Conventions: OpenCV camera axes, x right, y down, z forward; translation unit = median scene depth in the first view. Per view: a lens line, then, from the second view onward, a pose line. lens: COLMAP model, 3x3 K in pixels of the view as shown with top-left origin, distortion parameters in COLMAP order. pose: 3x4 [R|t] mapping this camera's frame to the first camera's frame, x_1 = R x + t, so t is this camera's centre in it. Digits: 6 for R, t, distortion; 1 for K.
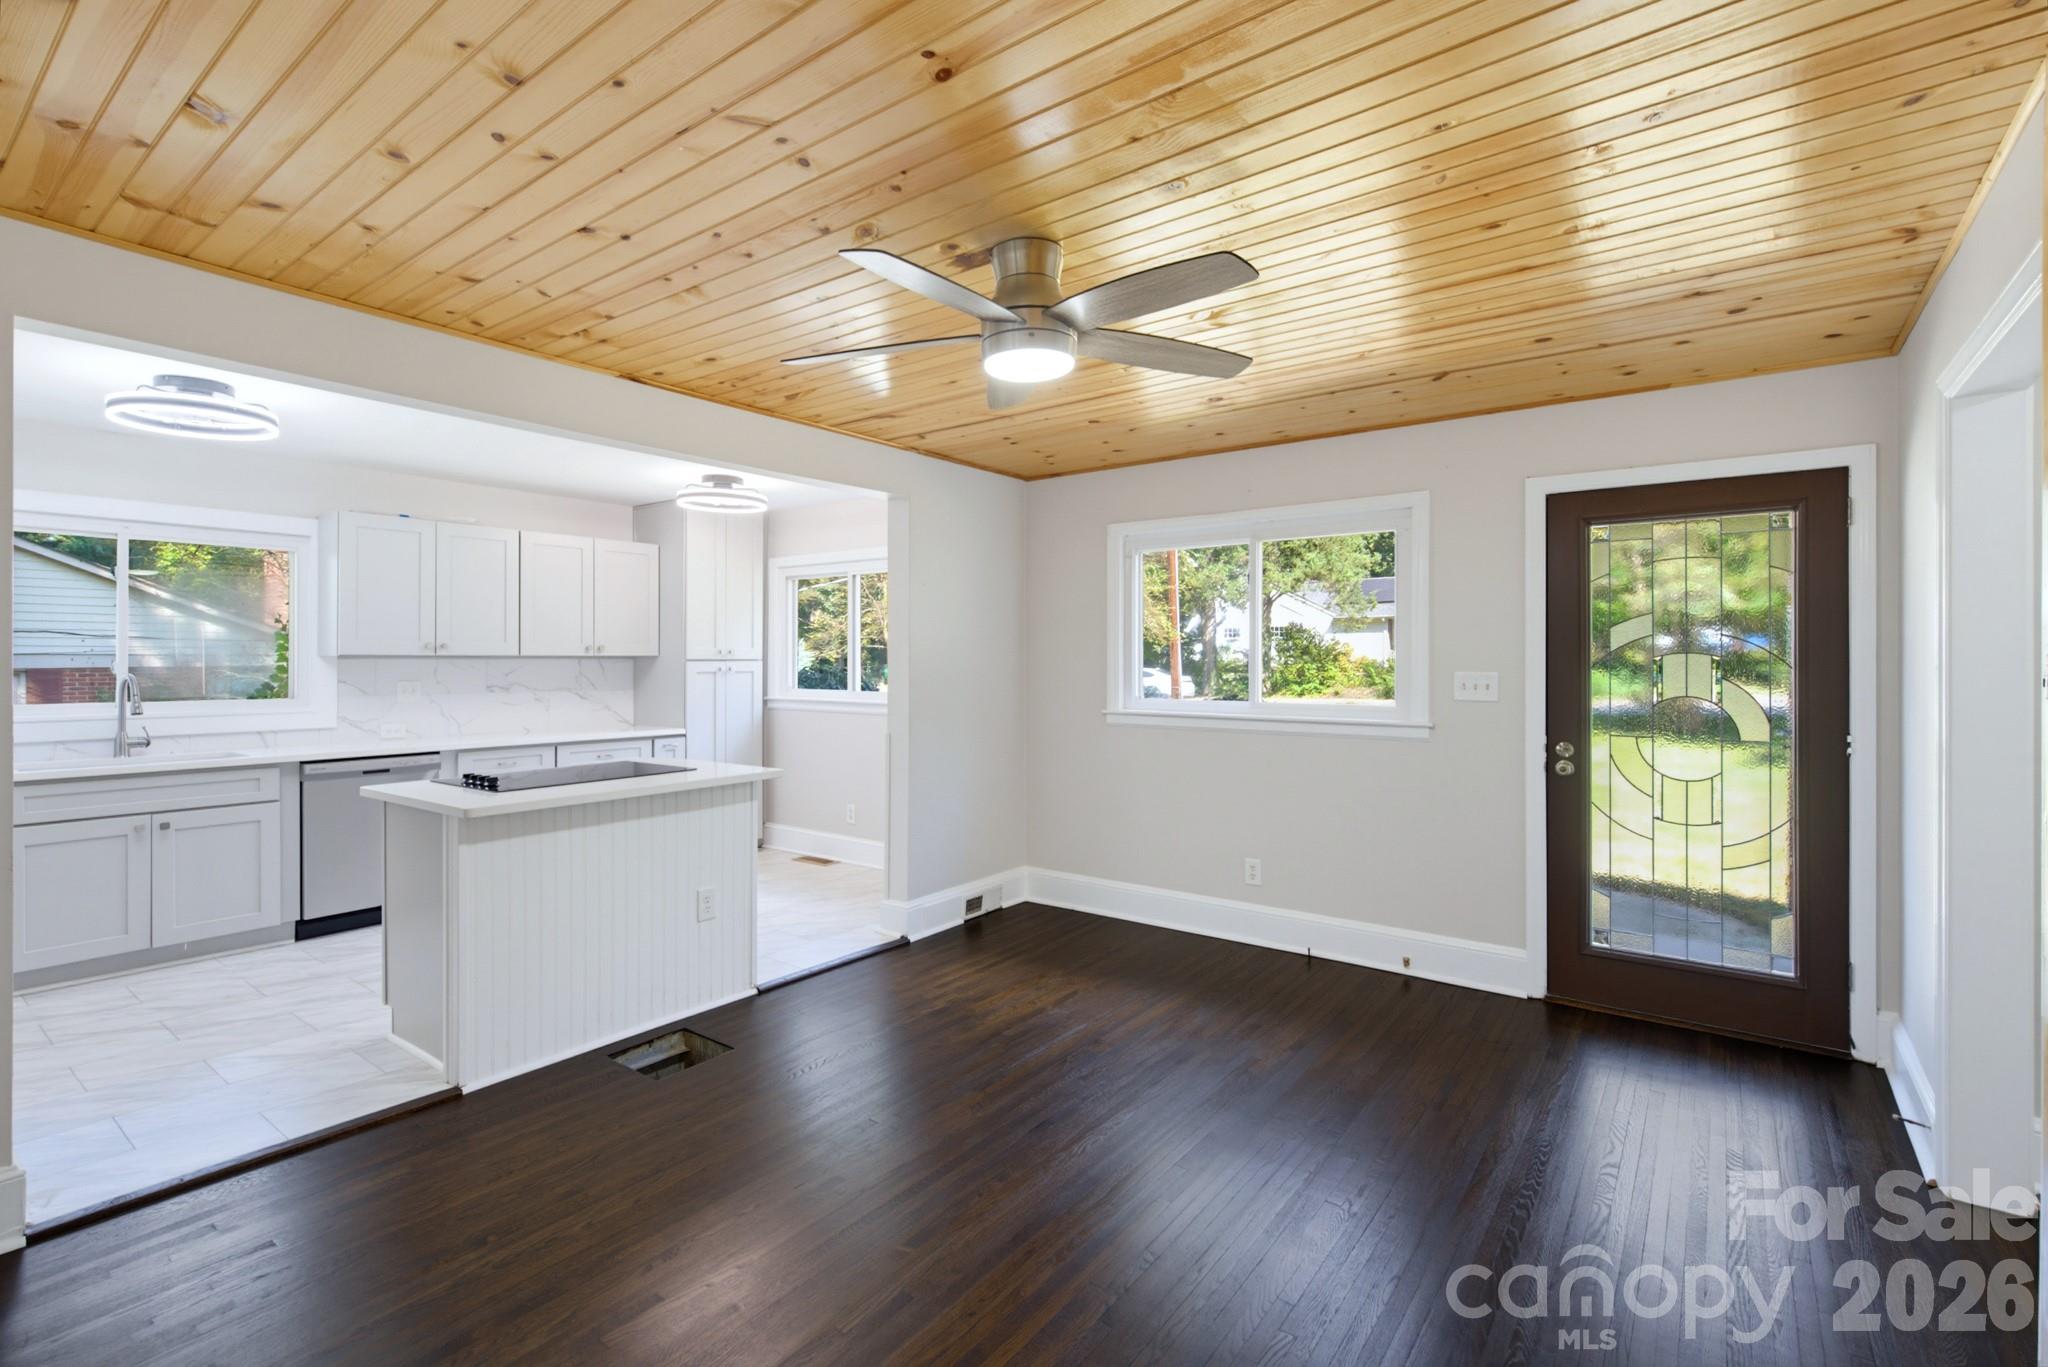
lens RADIAL K [[937.7, 0, 1029.9], [0, 937.7, 656.9], [0, 0, 1]] dist [0.007125, -0.004755]
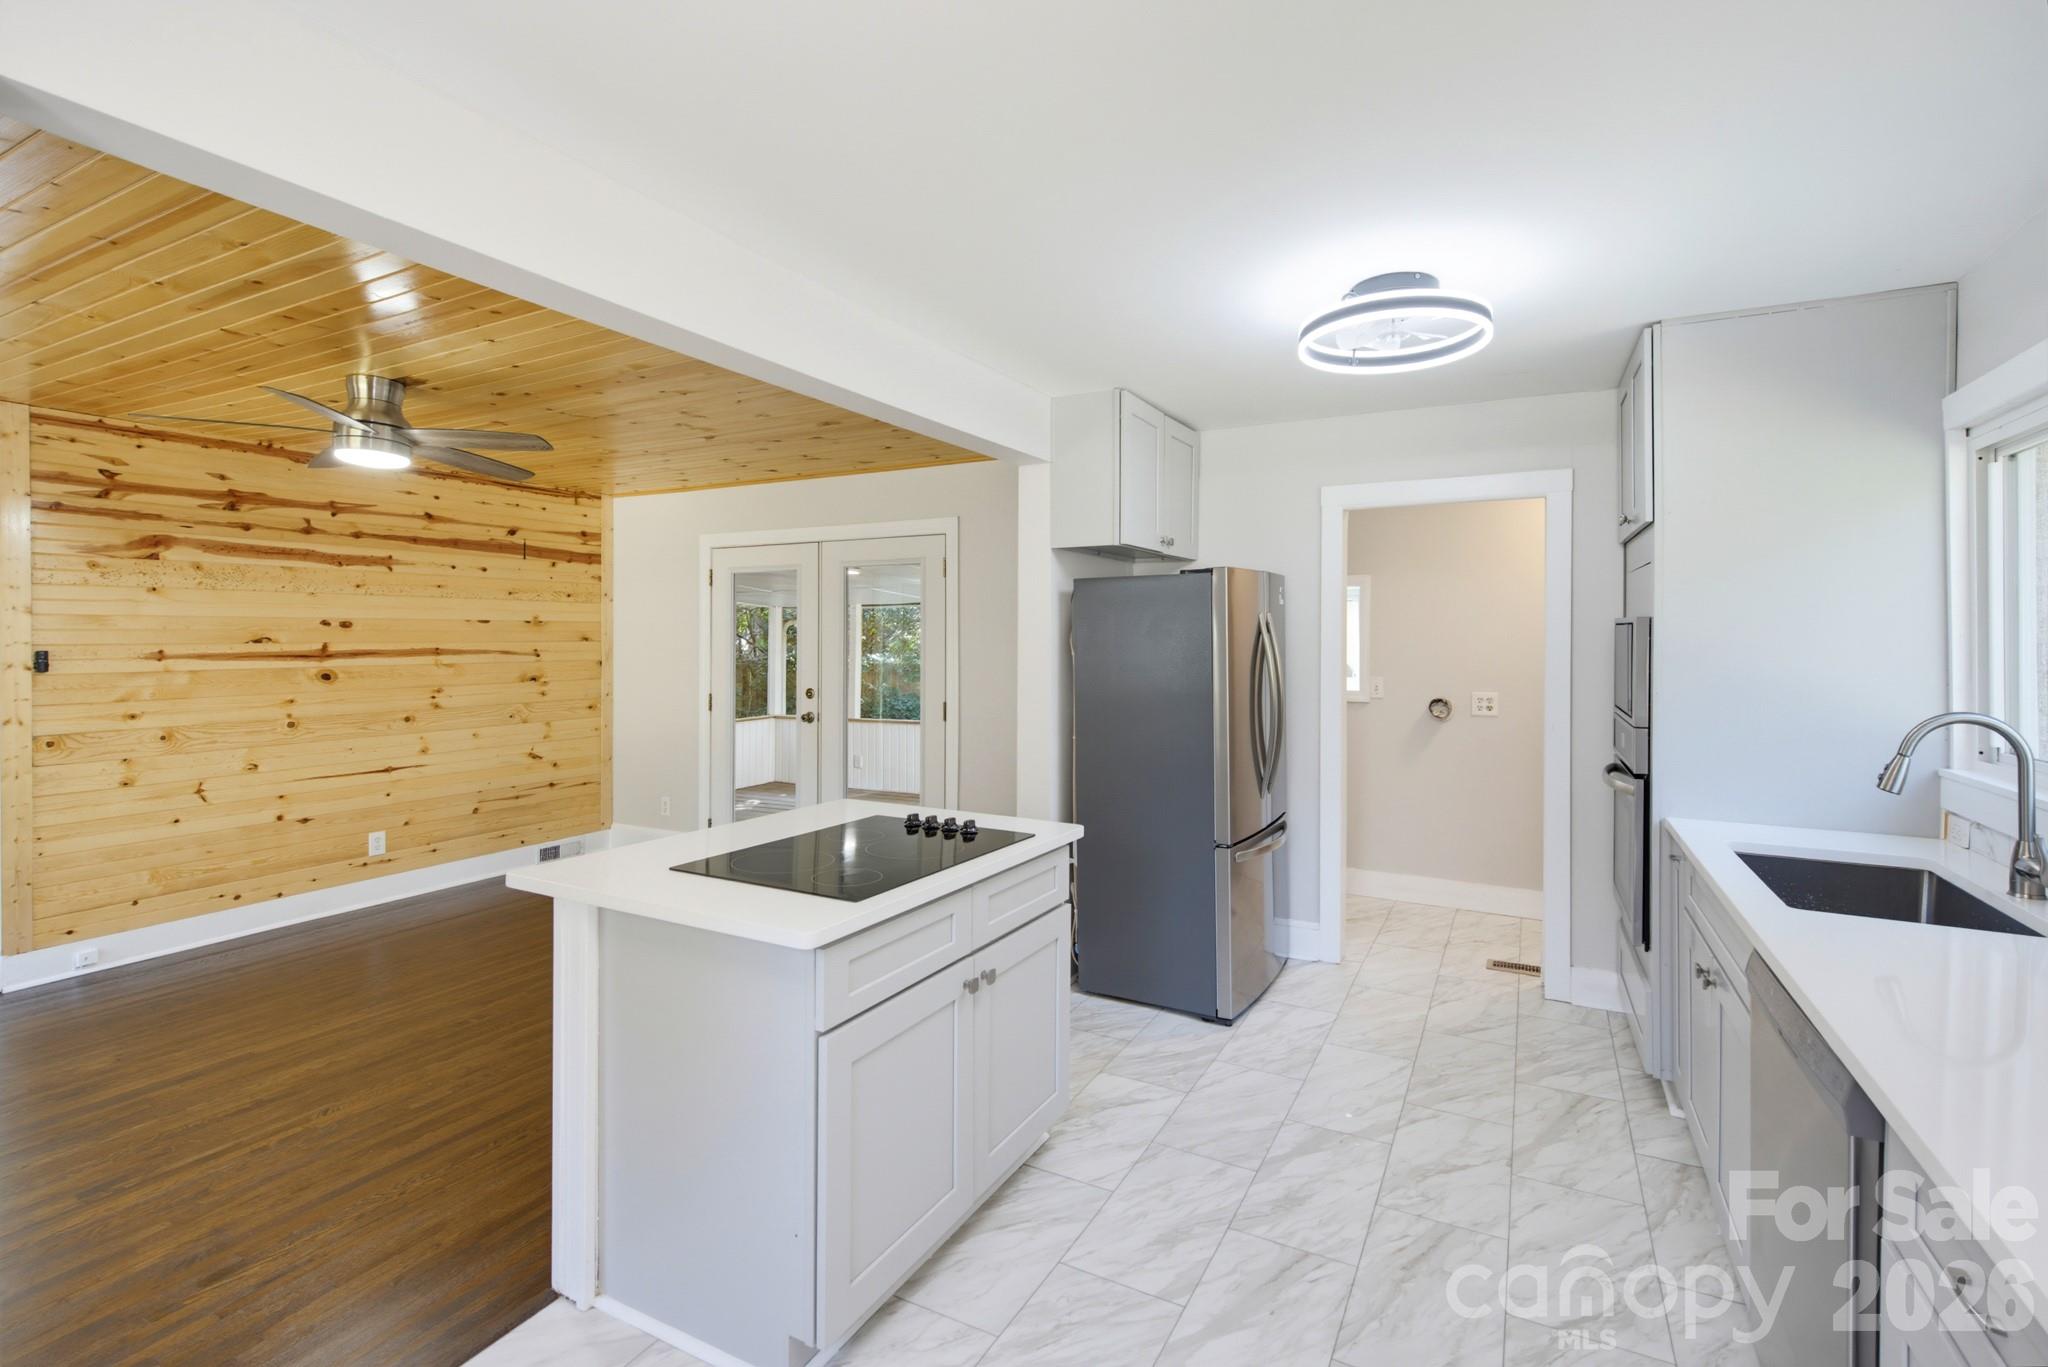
lens RADIAL K [[937.7, 0, 1030.8], [0, 937.7, 637.8], [0, 0, 1]] dist [0.007125, -0.004755]
pose [[-0.988343, -0.004306, -0.152180, -0.416530], [-0.003608, 0.999982, -0.004860, -0.014992], [0.152199, -0.004255, -0.988341, 1.376512]]
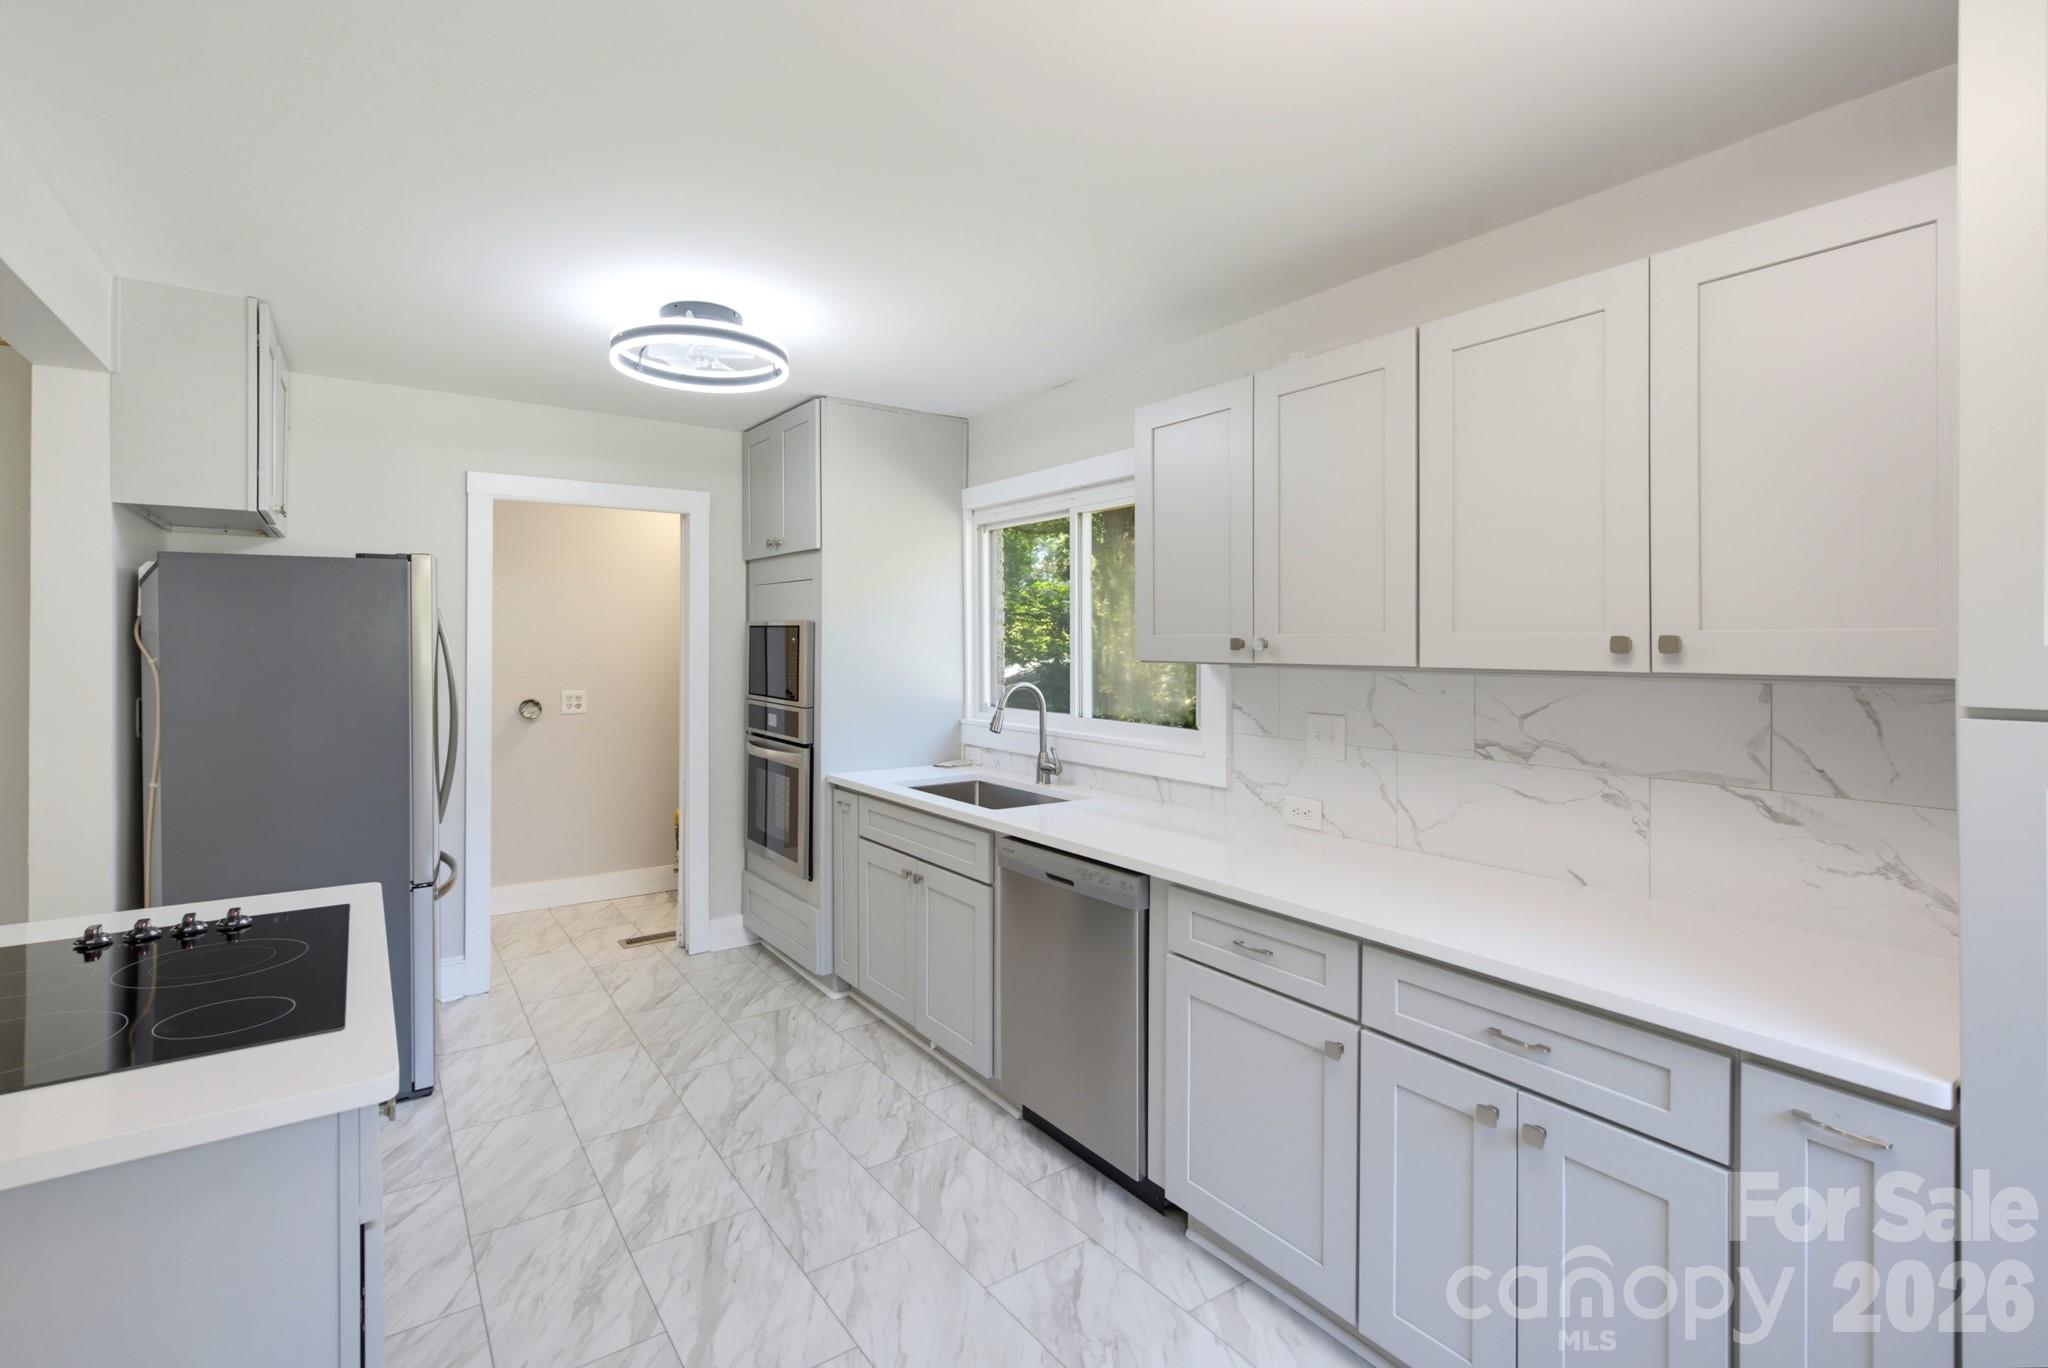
lens RADIAL K [[937.7, 0, 1024.3], [0, 937.7, 634.6], [0, 0, 1]] dist [0.007125, -0.004755]
pose [[-0.305869, -0.007041, -0.952047, -0.188862], [0.002939, 0.999961, -0.008339, -0.015110], [0.952069, -0.005349, -0.305837, 1.230394]]
